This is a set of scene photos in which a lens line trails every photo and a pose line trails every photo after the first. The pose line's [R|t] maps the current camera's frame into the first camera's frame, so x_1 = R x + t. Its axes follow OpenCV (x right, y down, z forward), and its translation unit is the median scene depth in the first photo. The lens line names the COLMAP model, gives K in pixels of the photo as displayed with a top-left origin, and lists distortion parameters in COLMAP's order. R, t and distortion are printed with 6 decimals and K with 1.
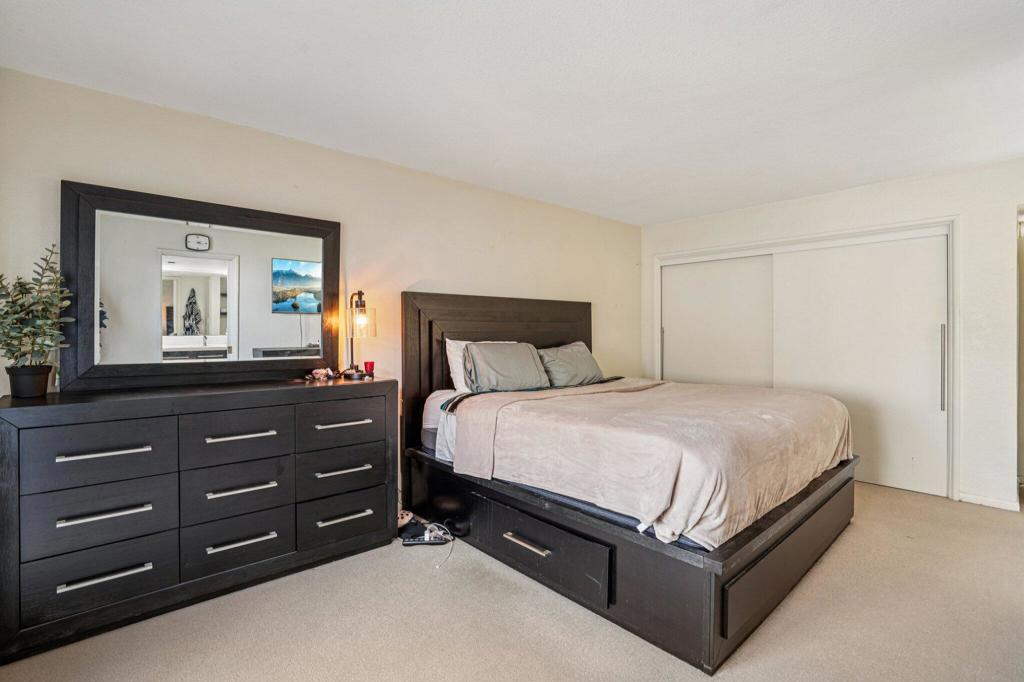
lens RADIAL K [[485.8, 0, 506.9], [0, 485.8, 341.4], [0, 0, 1]] dist [-0.062490, 0.032327]
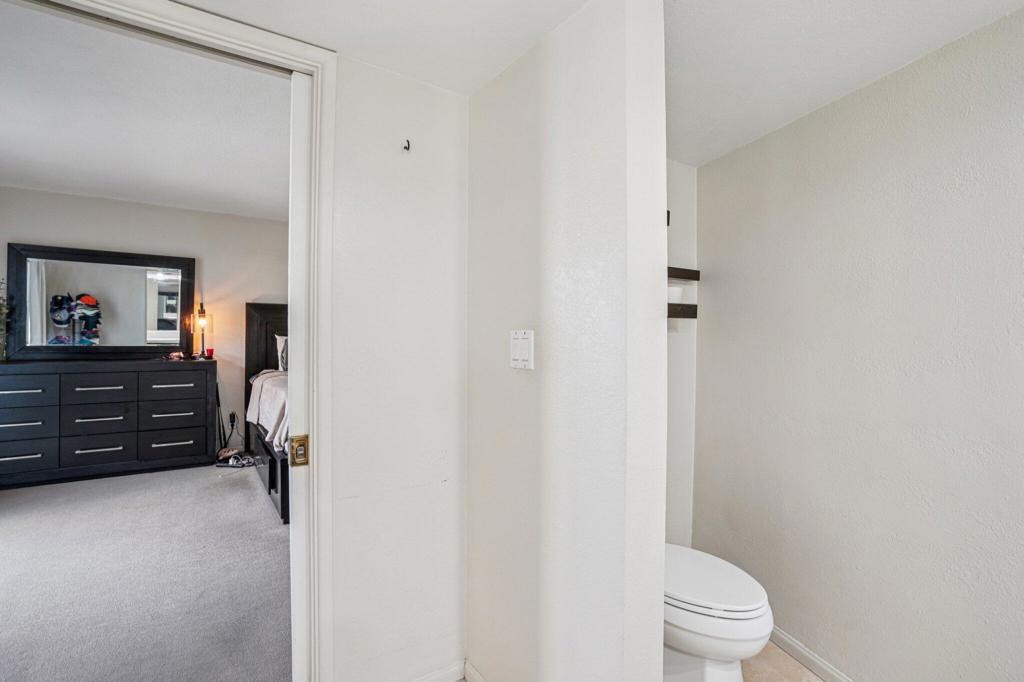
lens RADIAL K [[485.8, 0, 506.9], [0, 485.8, 341.4], [0, 0, 1]] dist [-0.062490, 0.032327]
pose [[0.989881, 0.004727, -0.141824, 0.922861], [-0.006704, 0.999887, -0.013462, 0.035209], [0.141744, 0.014277, 0.989800, -0.388204]]
